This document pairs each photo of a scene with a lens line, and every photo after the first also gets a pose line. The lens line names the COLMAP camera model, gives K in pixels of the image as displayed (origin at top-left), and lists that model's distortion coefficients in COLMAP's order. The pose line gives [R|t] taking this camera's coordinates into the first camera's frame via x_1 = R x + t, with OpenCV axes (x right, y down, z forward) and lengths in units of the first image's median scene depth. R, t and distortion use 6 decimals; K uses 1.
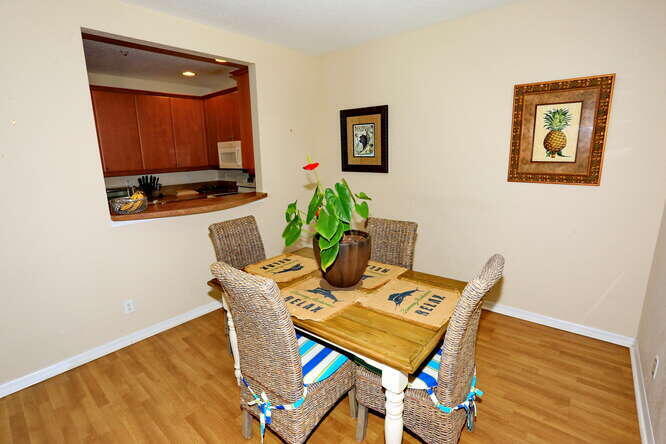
lens RADIAL K [[307.9, 0, 322.7], [0, 307.9, 218.5], [0, 0, 1]] dist [-0.056259, 0.000473]
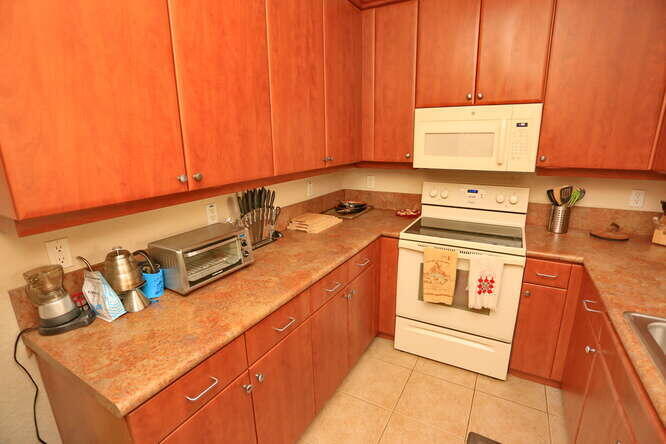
lens RADIAL K [[324.6, 0, 336.2], [0, 324.6, 223.1], [0, 0, 1]] dist [-0.069060, 0.027231]
pose [[0.980729, -0.039849, 0.191264, -0.768263], [0.032348, 0.998586, 0.042183, -0.152806], [-0.192675, -0.035183, 0.980632, 0.794907]]
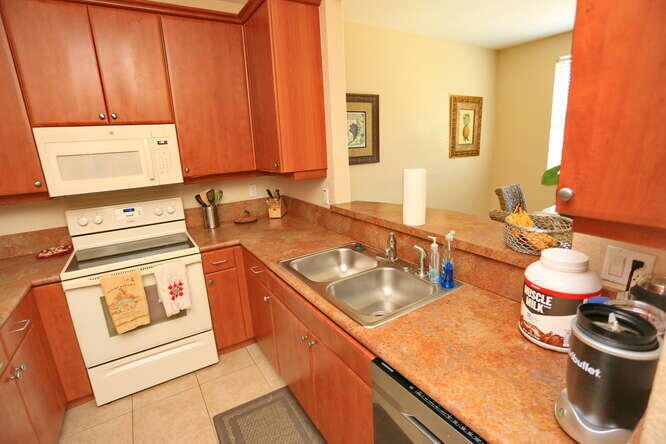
lens RADIAL K [[324.6, 0, 336.2], [0, 324.6, 223.1], [0, 0, 1]] dist [-0.069060, 0.027231]
pose [[0.296720, -0.226156, 0.927799, -0.848782], [0.244417, 0.957177, 0.155150, -0.152488], [-0.923156, 0.180734, 0.339290, 0.782489]]
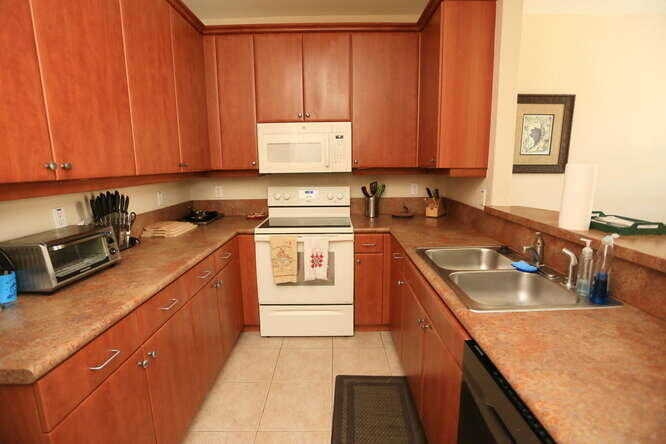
lens RADIAL K [[324.6, 0, 336.2], [0, 324.6, 223.1], [0, 0, 1]] dist [-0.069060, 0.027231]
pose [[0.759671, -0.101958, 0.642266, -0.849346], [0.131776, 0.991278, 0.001498, -0.093056], [-0.636817, 0.083497, 0.766481, 0.721996]]
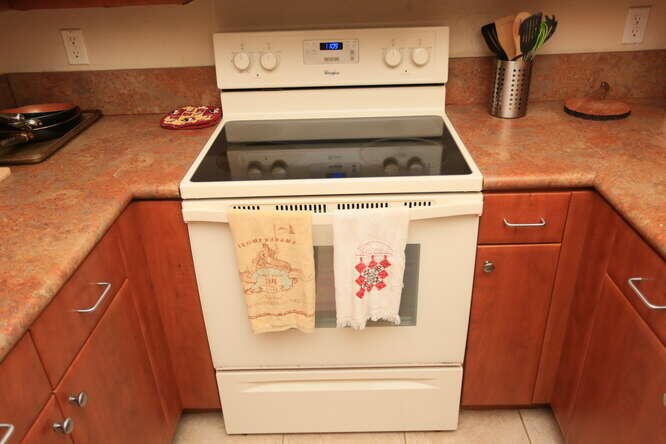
lens RADIAL K [[520.1, 0, 335.1], [0, 520.1, 221.1], [0, 0, 1]] dist [0.003134, 0.001704]
pose [[0.767504, -0.309605, 0.561323, -0.661121], [0.155161, 0.939321, 0.305942, -0.177257], [-0.621983, -0.147716, 0.768971, 1.023625]]
